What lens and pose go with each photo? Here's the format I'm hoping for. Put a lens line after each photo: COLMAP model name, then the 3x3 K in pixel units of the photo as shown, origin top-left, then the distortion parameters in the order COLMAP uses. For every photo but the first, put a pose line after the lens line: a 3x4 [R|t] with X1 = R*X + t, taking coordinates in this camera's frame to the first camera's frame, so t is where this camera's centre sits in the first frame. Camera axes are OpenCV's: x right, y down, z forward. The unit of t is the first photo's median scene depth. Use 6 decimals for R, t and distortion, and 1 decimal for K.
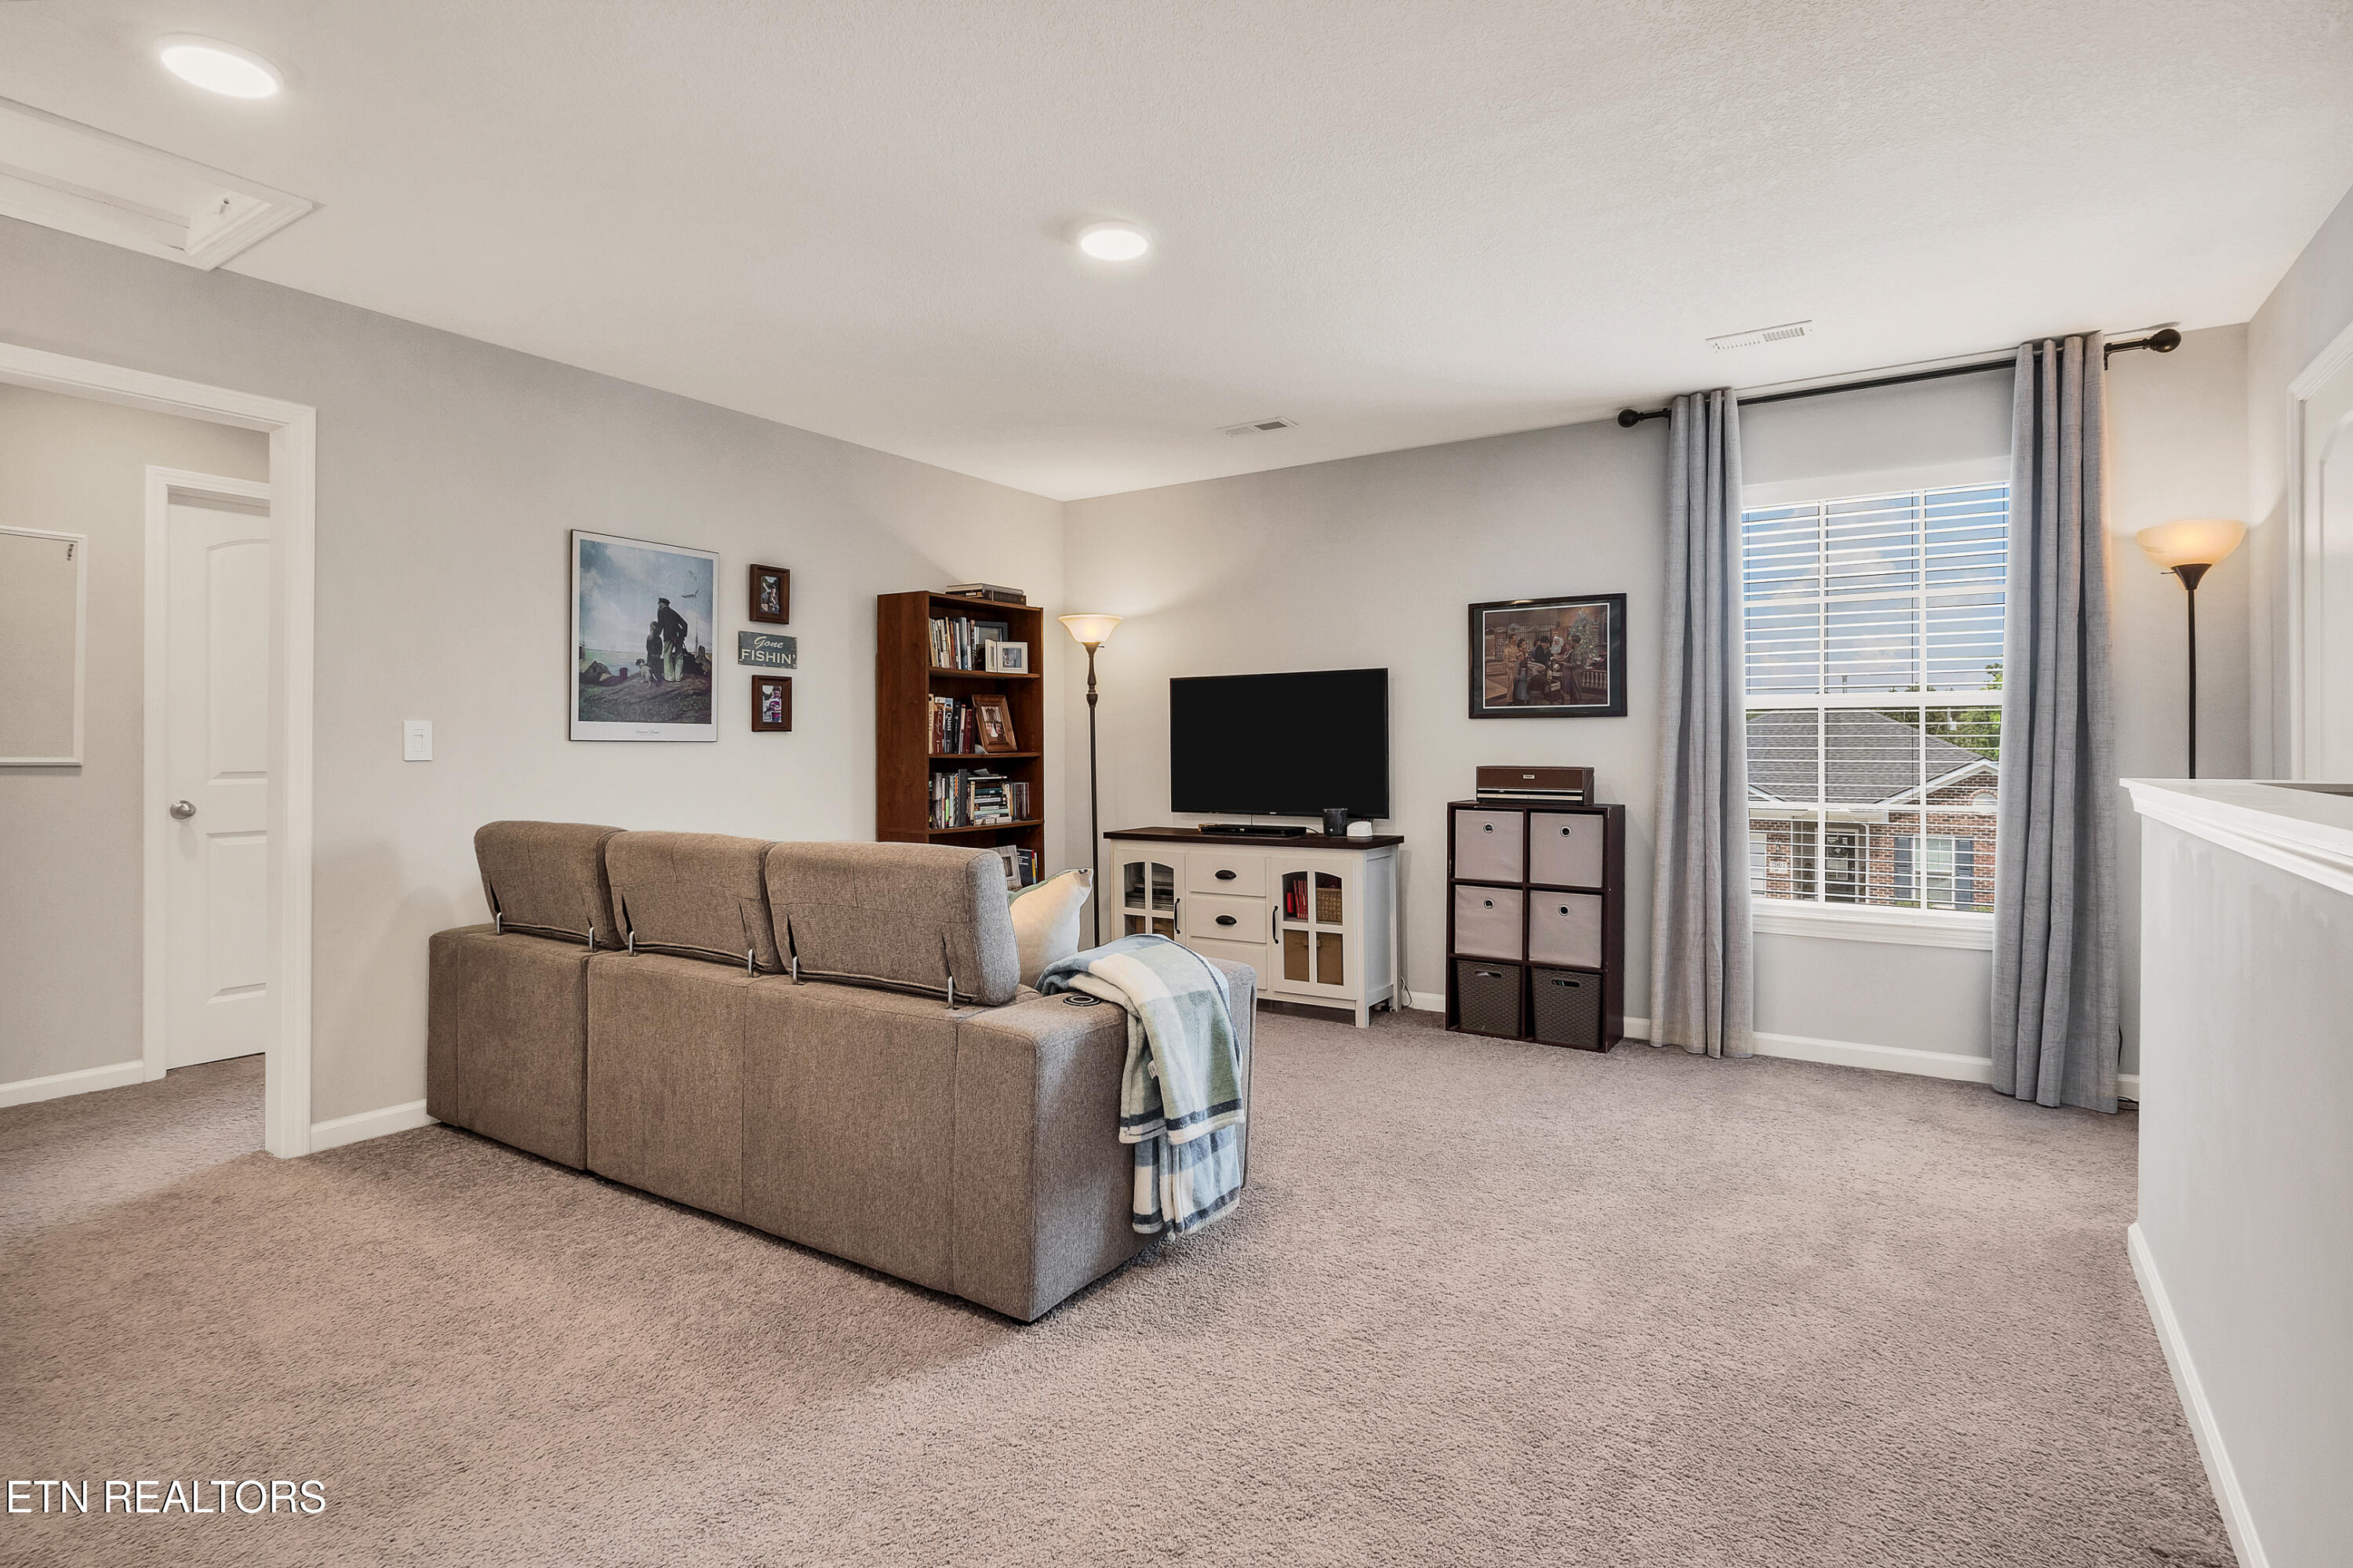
lens RADIAL K [[1240.9, 0, 1160.2], [0, 1240.9, 759.8], [0, 0, 1]] dist [-0.007934, 0.005577]
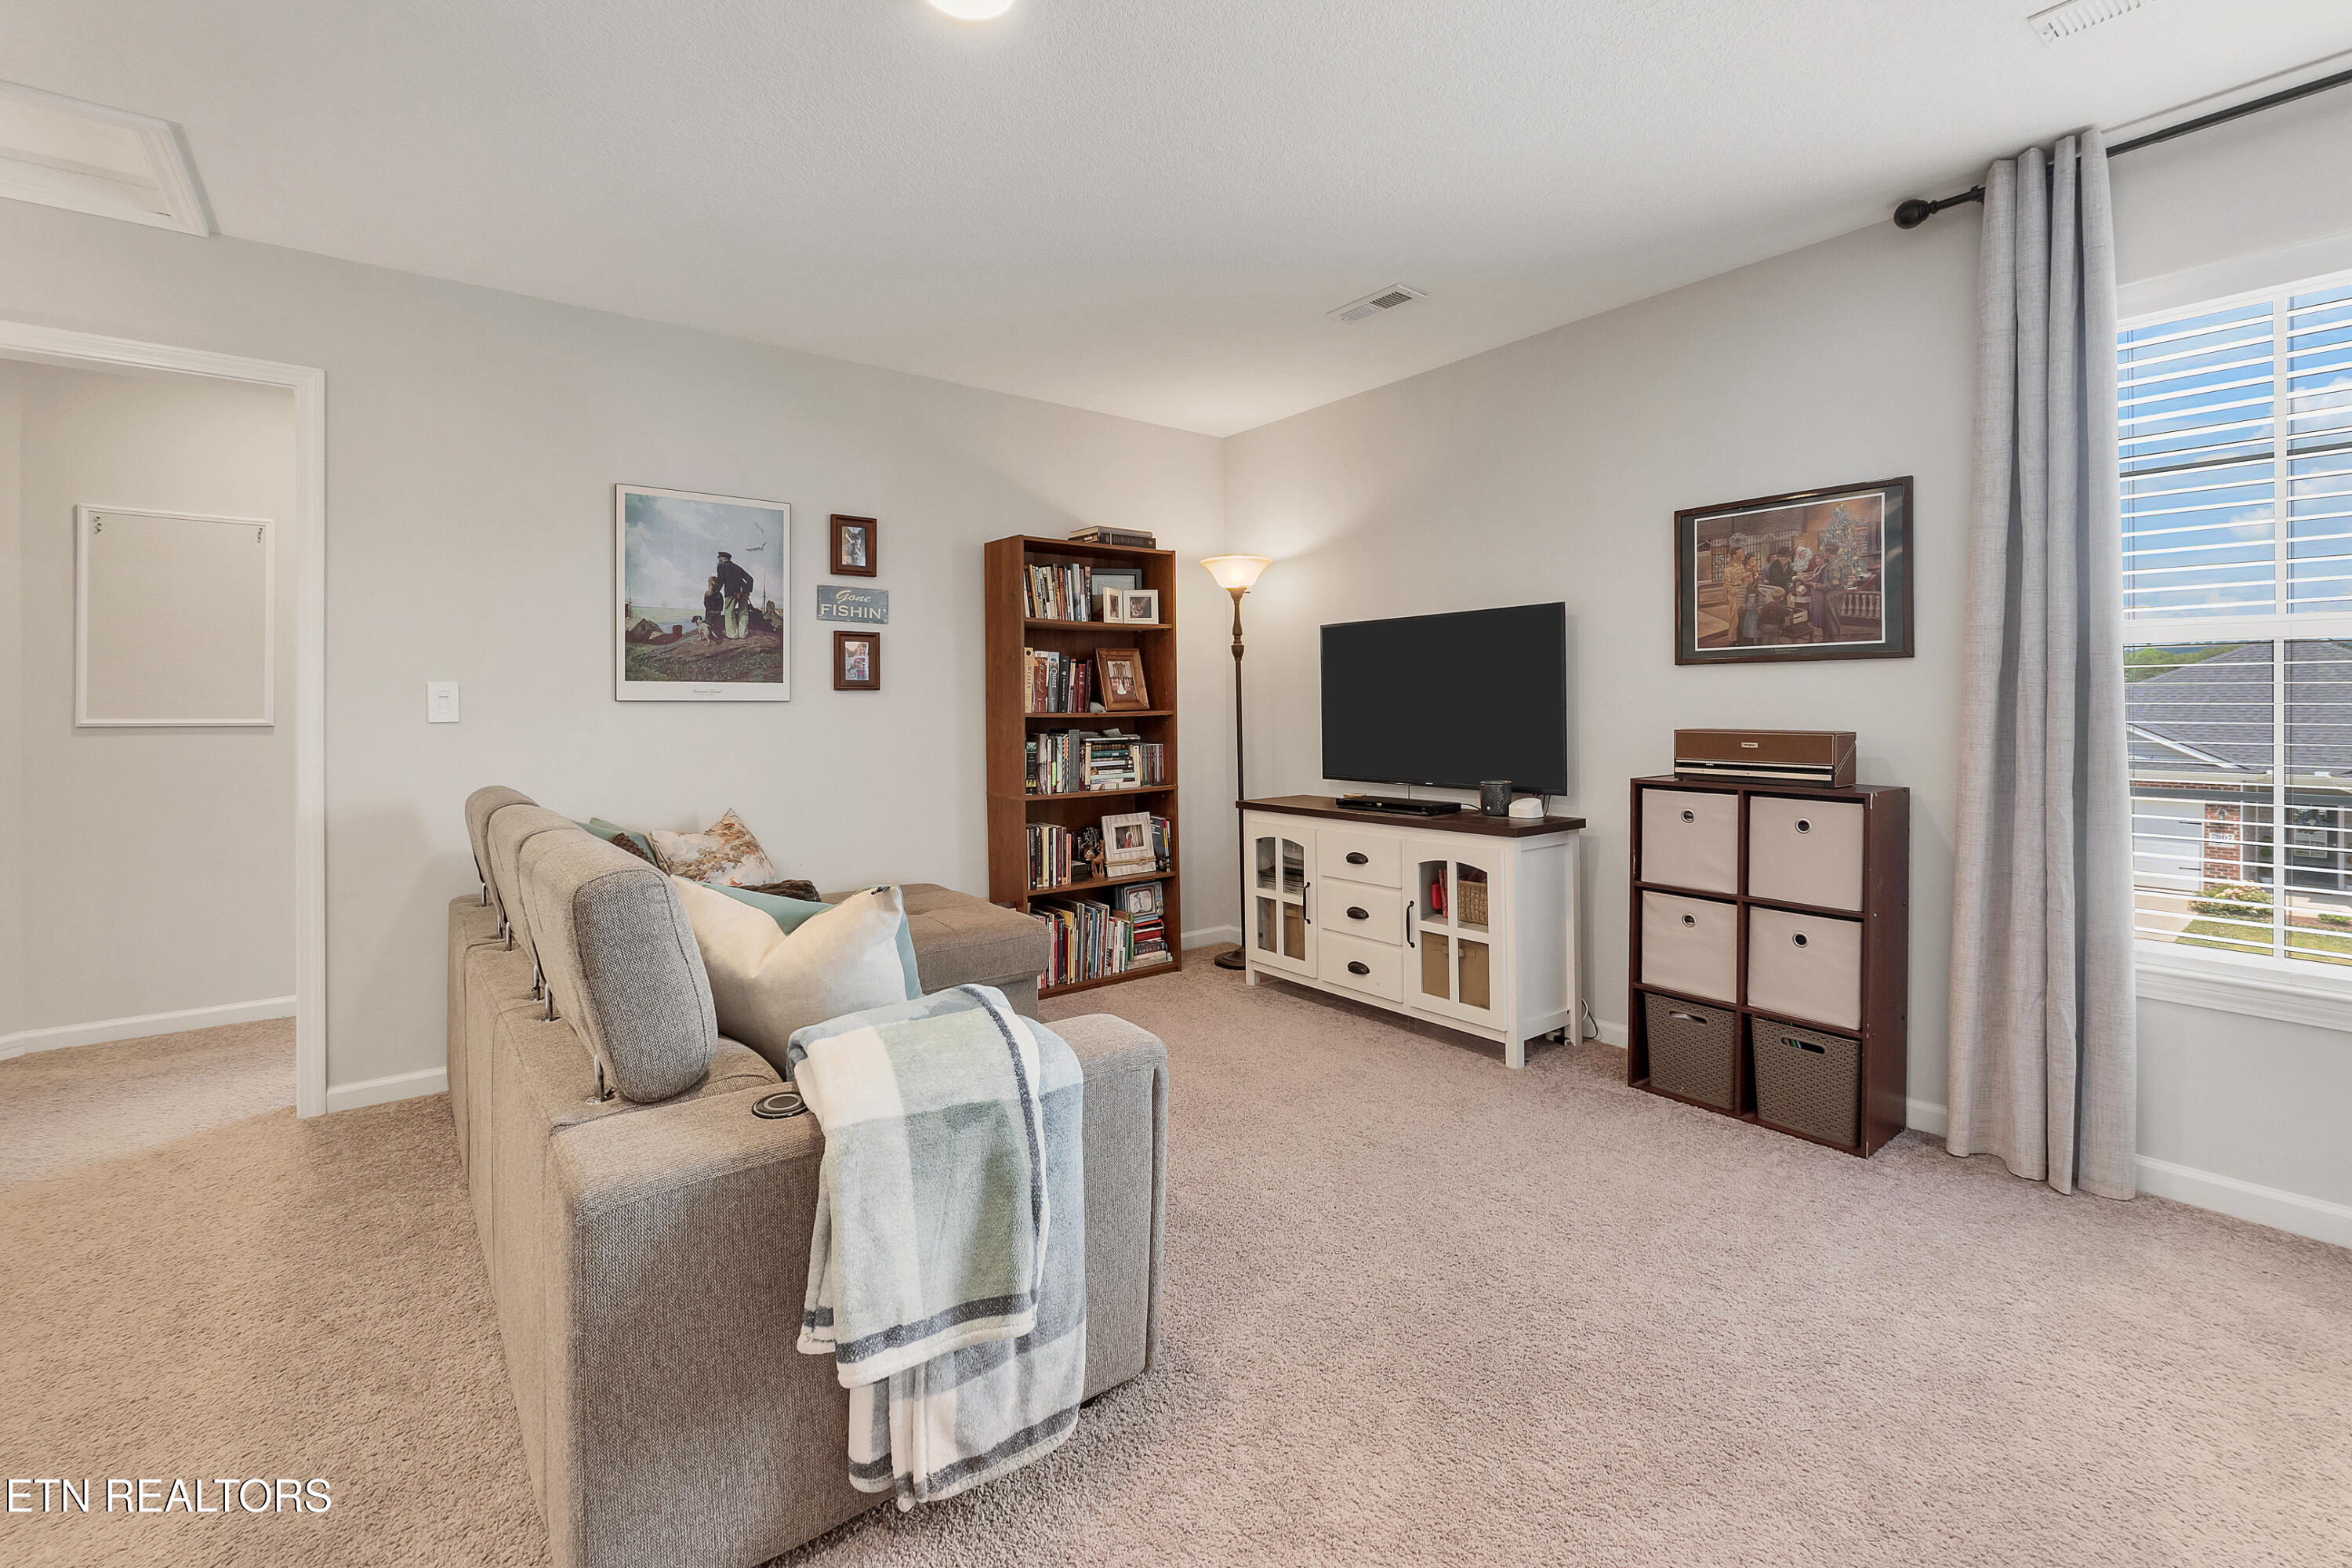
lens RADIAL K [[1036.0, 0, 1179.6], [0, 1036.0, 717.7], [0, 0, 1]] dist [-0.008100, 0.000385]
pose [[0.944995, 0.000370, -0.327086, 0.183545], [0.001056, 0.999991, 0.004183, -0.004769], [0.327084, -0.004298, 0.944985, 0.337625]]
